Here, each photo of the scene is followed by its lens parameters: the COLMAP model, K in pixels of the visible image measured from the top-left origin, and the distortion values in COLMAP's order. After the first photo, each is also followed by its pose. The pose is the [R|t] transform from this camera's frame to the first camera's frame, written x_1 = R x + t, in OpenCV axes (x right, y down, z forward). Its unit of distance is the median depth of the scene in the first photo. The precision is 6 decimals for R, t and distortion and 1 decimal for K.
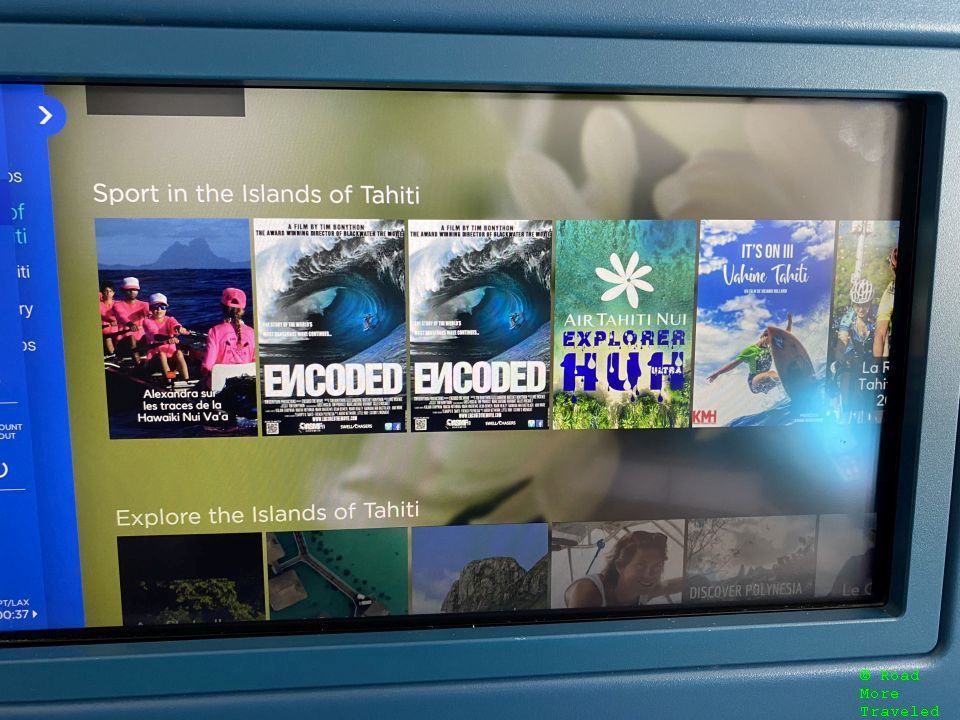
lens RADIAL K [[723.6, 0, 466.2], [0, 723.6, 354.9], [0, 0, 1]] dist [-0.014992, -0.000931]
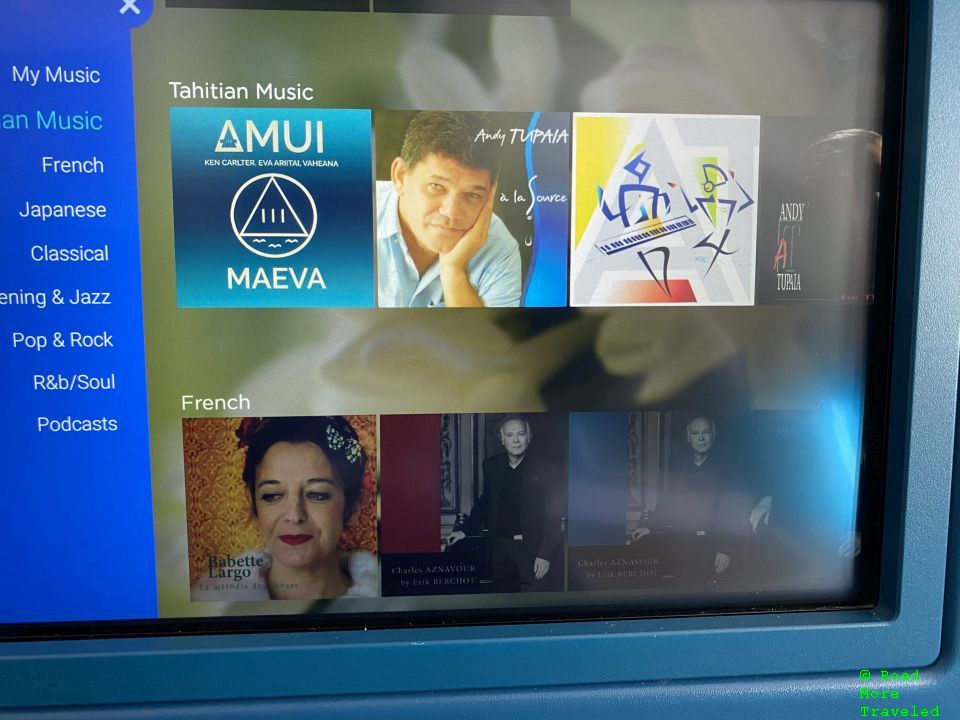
lens RADIAL K [[723.6, 0, 480.9], [0, 723.6, 363.9], [0, 0, 1]] dist [-0.014992, -0.000931]
pose [[0.999956, 0.001215, -0.009259, 0.149852], [-0.001500, 0.999524, -0.030802, 0.102741], [0.009217, 0.030814, 0.999483, 0.179236]]
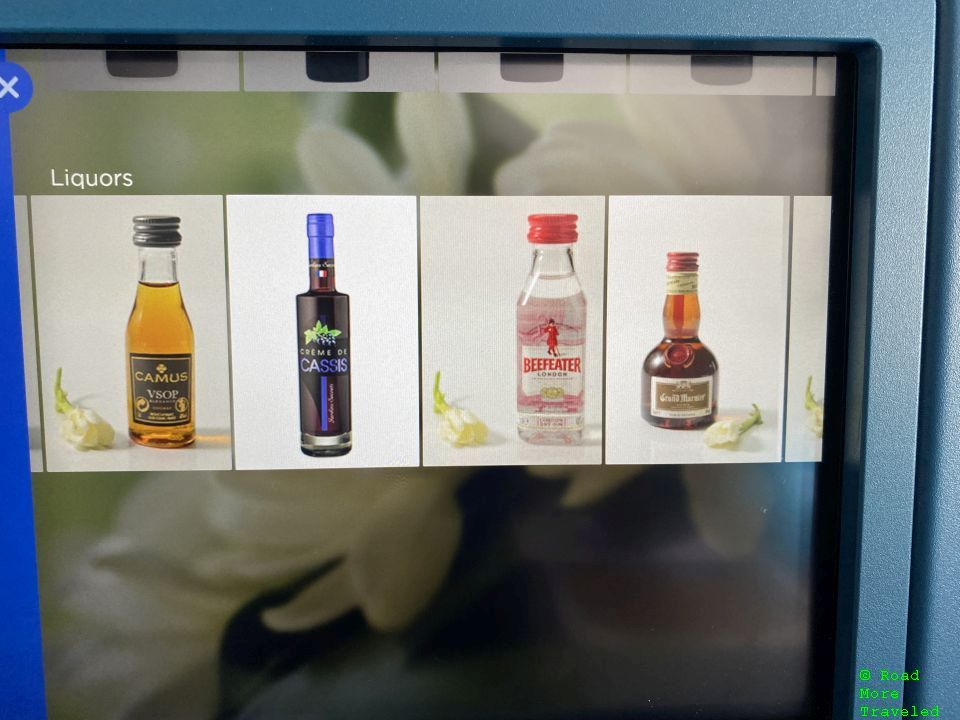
lens RADIAL K [[723.6, 0, 478.0], [0, 723.6, 354.1], [0, 0, 1]] dist [-0.014992, -0.000931]
pose [[0.999371, 0.000312, -0.035472, 0.262523], [-0.001870, 0.999034, -0.043912, -0.007609], [0.035424, 0.043951, 0.998405, 0.242821]]
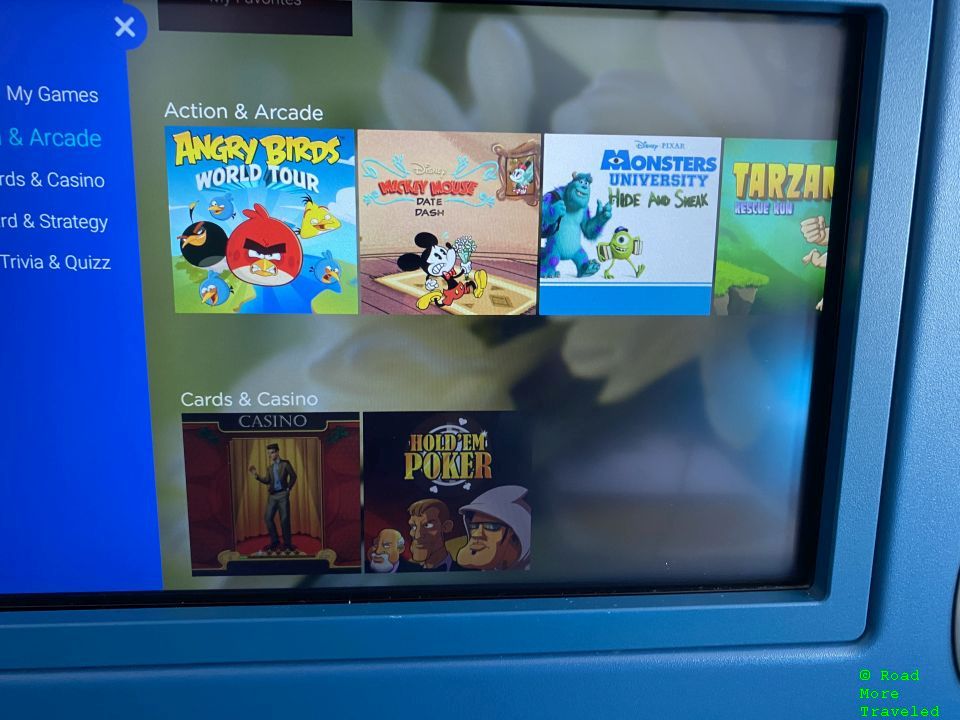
lens RADIAL K [[723.6, 0, 483.8], [0, 723.6, 360.0], [0, 0, 1]] dist [-0.014992, -0.000931]
pose [[0.999865, 0.015014, -0.006613, 0.182845], [-0.014712, 0.998947, 0.043450, 0.029432], [0.007258, -0.043347, 0.999034, 0.107663]]
